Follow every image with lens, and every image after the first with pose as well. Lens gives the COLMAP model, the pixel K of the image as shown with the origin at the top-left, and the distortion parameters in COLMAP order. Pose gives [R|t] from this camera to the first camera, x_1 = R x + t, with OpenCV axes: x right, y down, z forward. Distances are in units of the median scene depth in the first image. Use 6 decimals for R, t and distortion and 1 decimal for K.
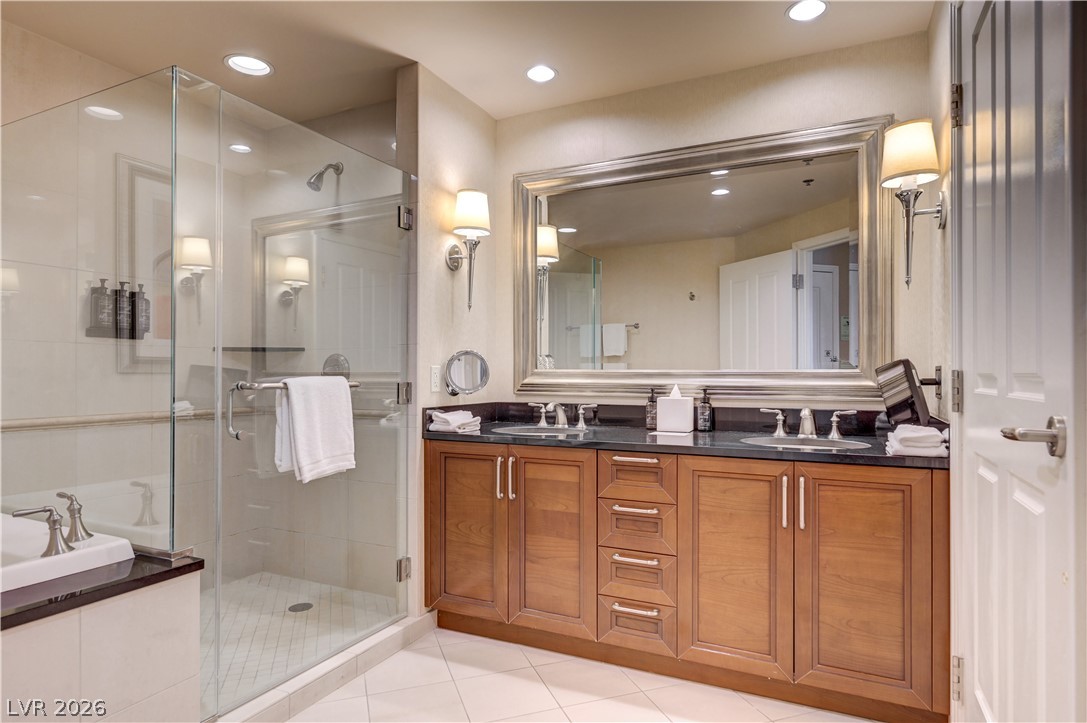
lens RADIAL K [[624.7, 0, 542.9], [0, 624.7, 364.9], [0, 0, 1]] dist [0.002501, -0.001416]
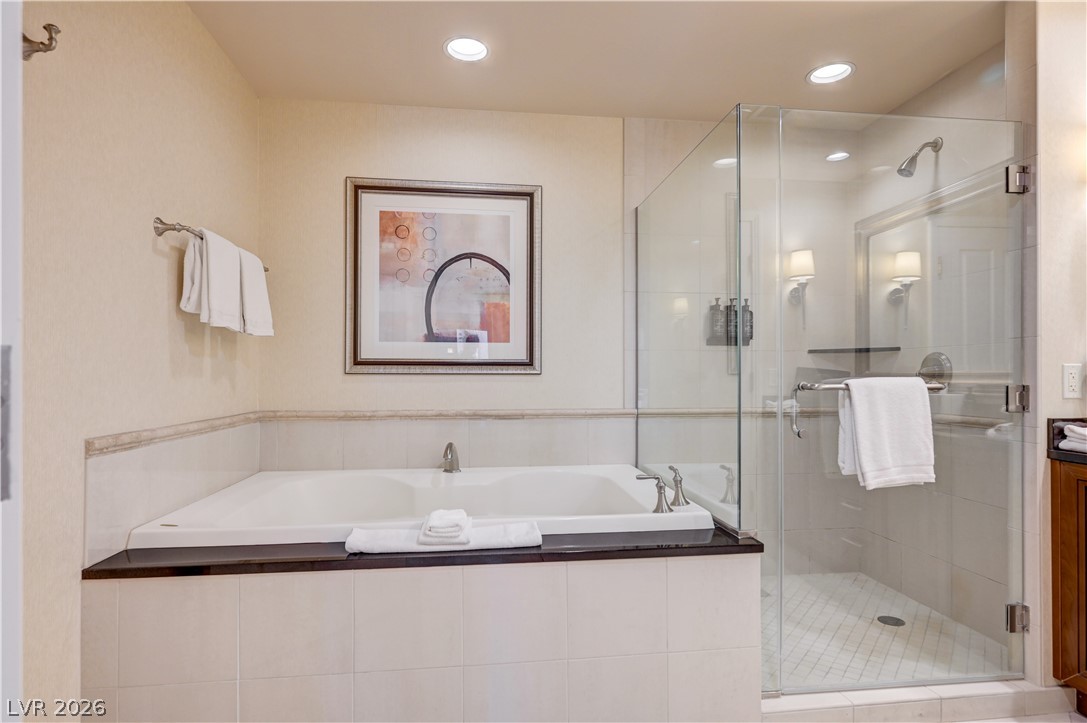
lens RADIAL K [[581.4, 0, 542.6], [0, 581.4, 370.4], [0, 0, 1]] dist [0.004003, 0.001091]
pose [[0.548193, -0.007333, -0.836320, 0.069480], [0.013113, 0.999914, -0.000173, 0.001282], [0.836249, -0.010872, 0.548242, 0.081972]]
